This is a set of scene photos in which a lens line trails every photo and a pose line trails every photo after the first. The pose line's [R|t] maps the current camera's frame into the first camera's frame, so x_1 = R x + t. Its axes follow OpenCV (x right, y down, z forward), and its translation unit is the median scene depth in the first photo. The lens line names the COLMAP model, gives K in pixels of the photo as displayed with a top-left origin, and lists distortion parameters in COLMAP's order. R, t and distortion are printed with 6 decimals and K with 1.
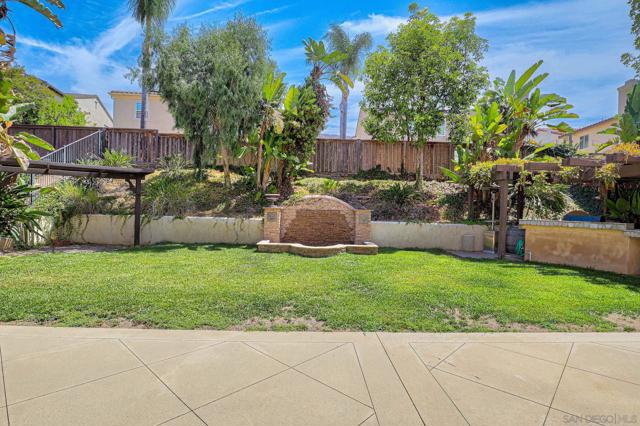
lens RADIAL K [[321.5, 0, 321.0], [0, 321.5, 213.1], [0, 0, 1]] dist [-0.026255, 0.000446]
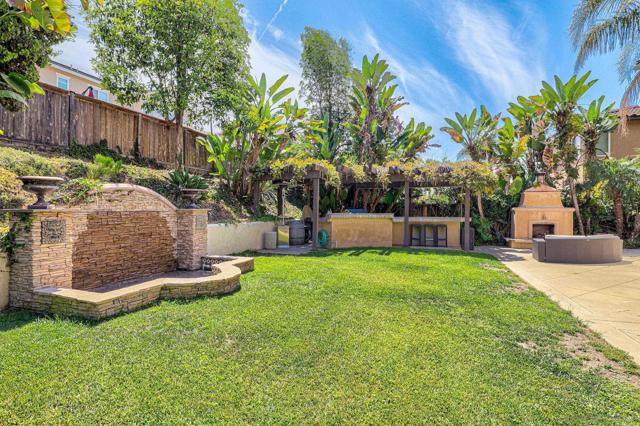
lens RADIAL K [[321.5, 0, 323.5], [0, 321.5, 215.9], [0, 0, 1]] dist [-0.026255, 0.000446]
pose [[0.335699, -0.044557, 0.940915, -0.407933], [0.021504, 0.998983, 0.039635, -0.017111], [-0.941724, 0.006928, 0.336315, 0.524065]]
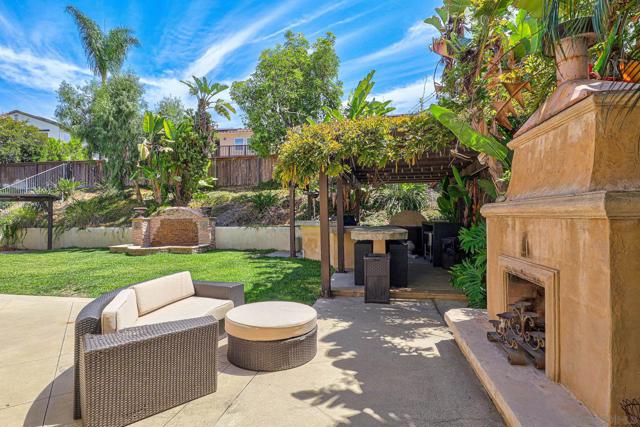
lens RADIAL K [[321.5, 0, 319.2], [0, 321.5, 216.8], [0, 0, 1]] dist [-0.026255, 0.000446]
pose [[0.979502, -0.037290, -0.197954, 0.778558], [0.033538, 0.999189, -0.022276, 0.027234], [0.198624, 0.015180, 0.979958, -0.082588]]
